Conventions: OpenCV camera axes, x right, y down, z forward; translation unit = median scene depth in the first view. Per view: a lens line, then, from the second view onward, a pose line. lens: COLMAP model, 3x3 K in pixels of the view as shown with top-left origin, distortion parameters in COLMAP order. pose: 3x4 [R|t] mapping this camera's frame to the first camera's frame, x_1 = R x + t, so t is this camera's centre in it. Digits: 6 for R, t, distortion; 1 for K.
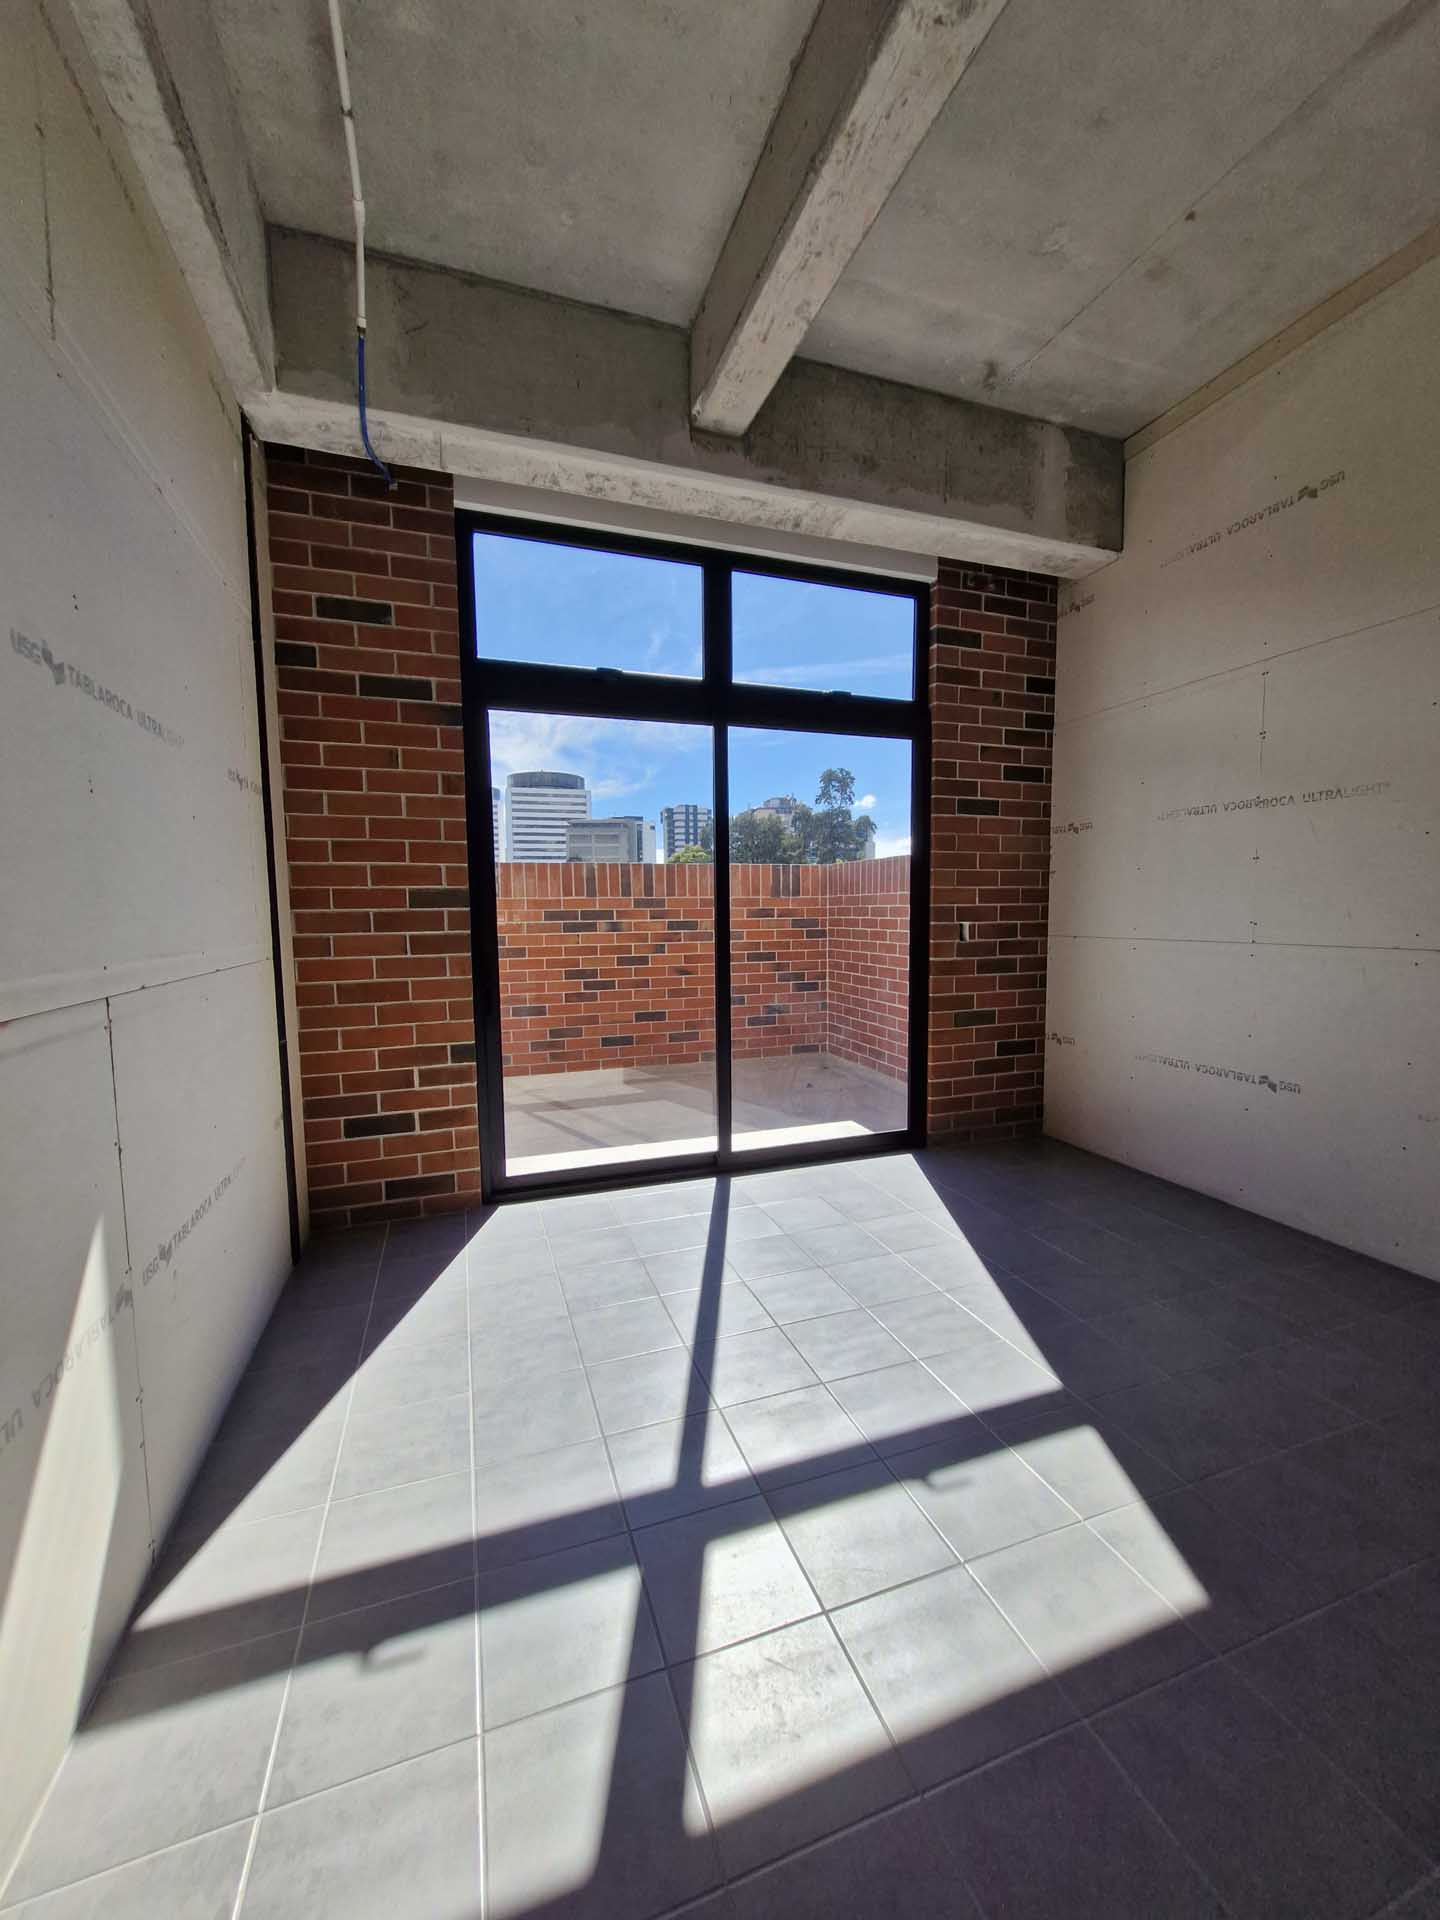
lens RADIAL K [[750.0, 0, 723.4], [0, 750.0, 968.9], [0, 0, 1]] dist [0.012599, -0.004033]
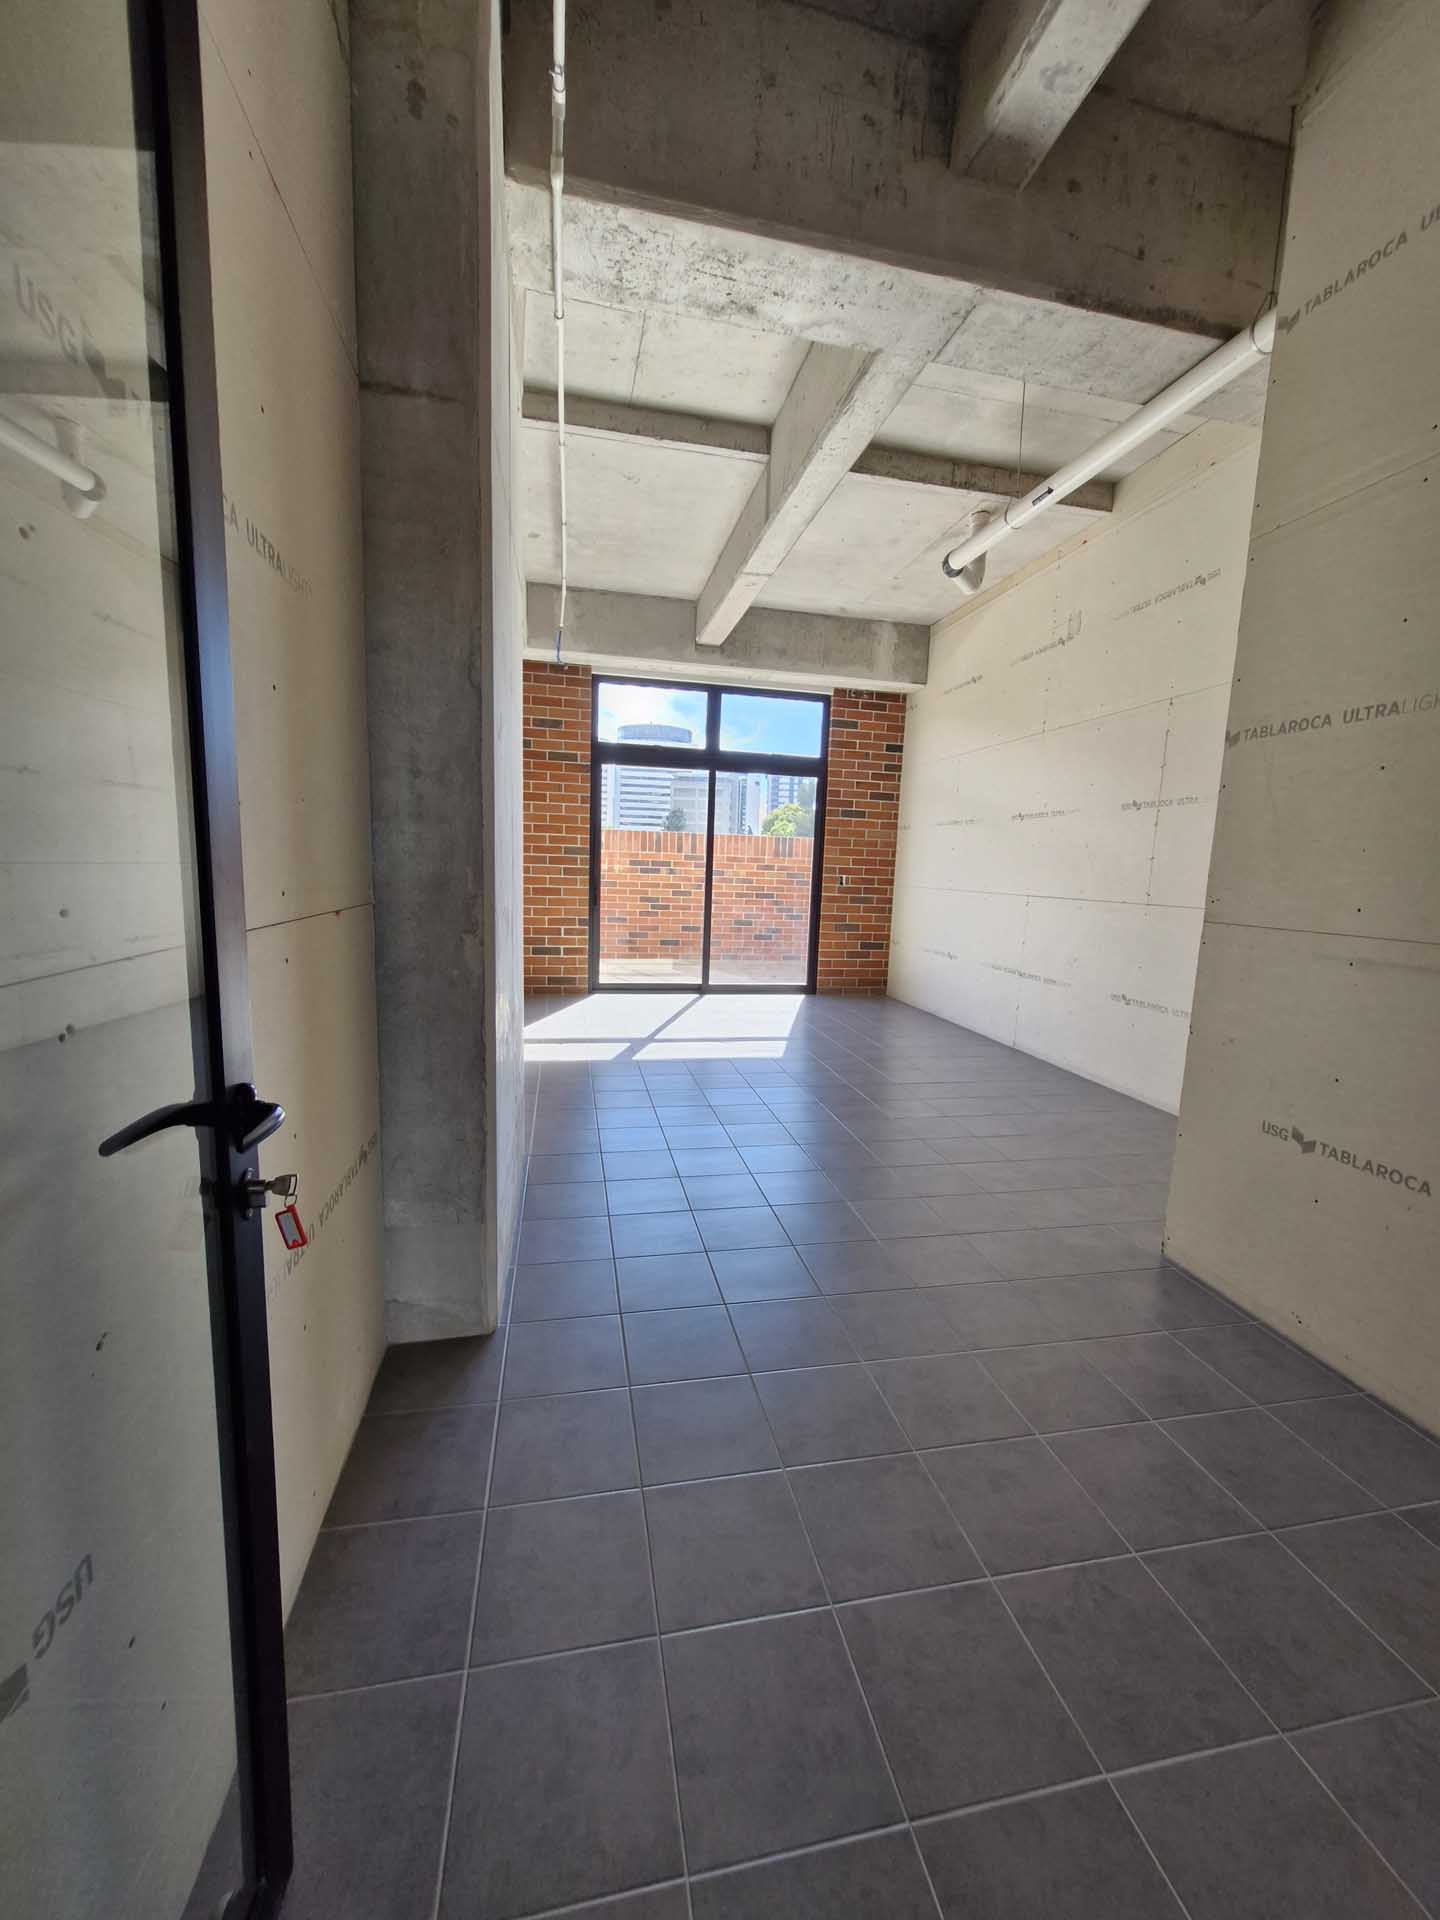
lens RADIAL K [[750.0, 0, 722.1], [0, 750.0, 967.6], [0, 0, 1]] dist [0.012599, -0.004033]
pose [[0.989698, 0.065140, -0.127496, 0.311041], [-0.058038, 0.996590, 0.058644, 0.083682], [0.130882, -0.050640, 0.990104, -1.016996]]
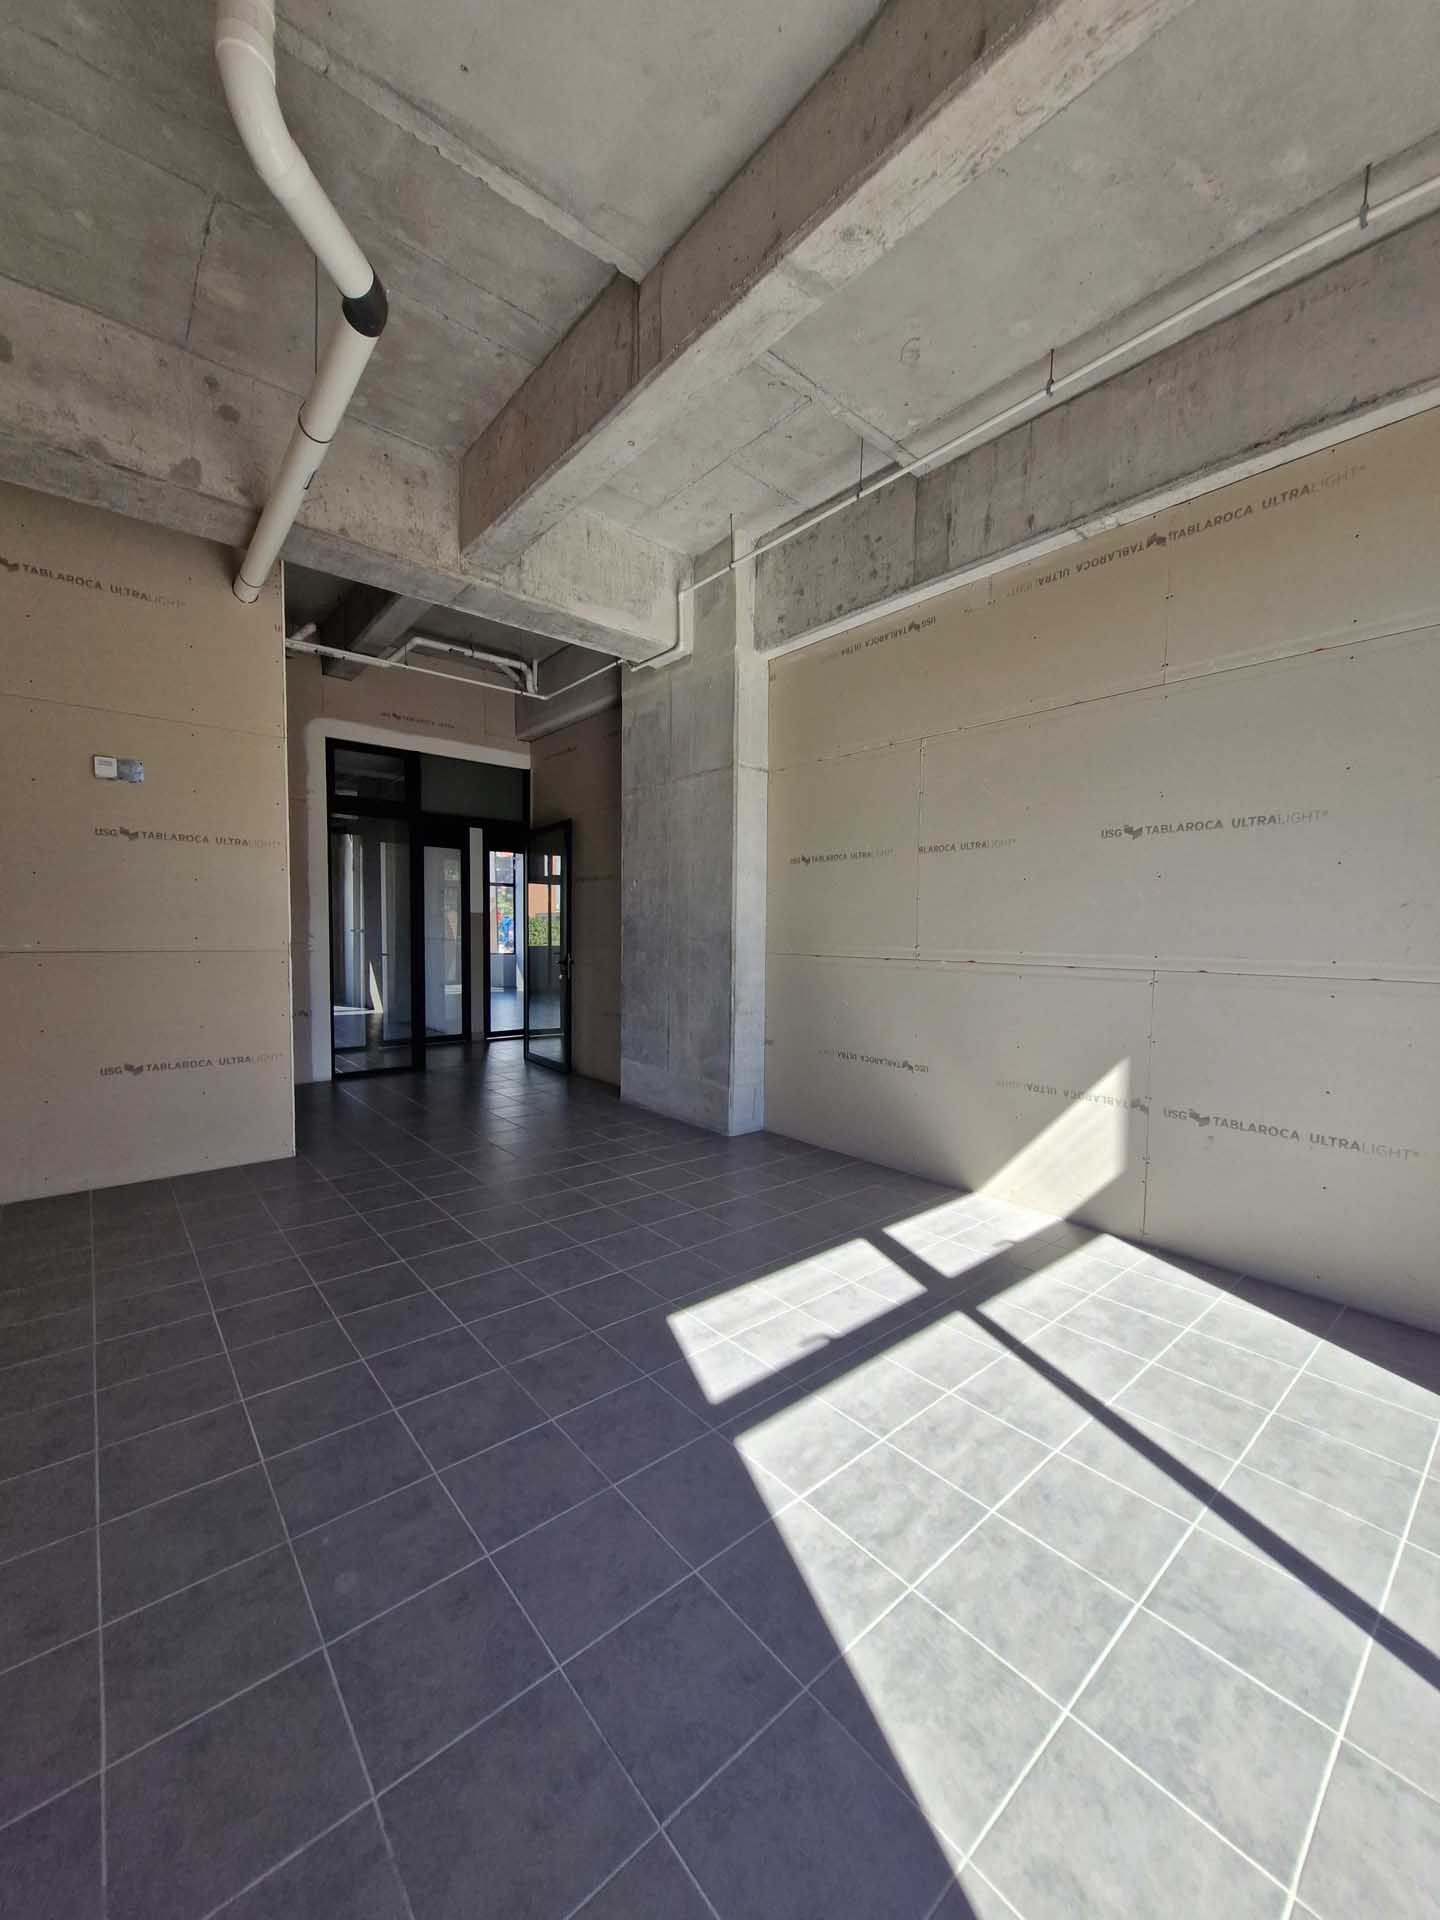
lens RADIAL K [[750.0, 0, 735.4], [0, 750.0, 976.7], [0, 0, 1]] dist [0.012599, -0.004033]
pose [[-0.927579, 0.021836, -0.372989, 0.441864], [-0.031646, 0.990112, 0.136665, -0.080740], [0.372285, 0.138571, -0.917716, 1.002595]]
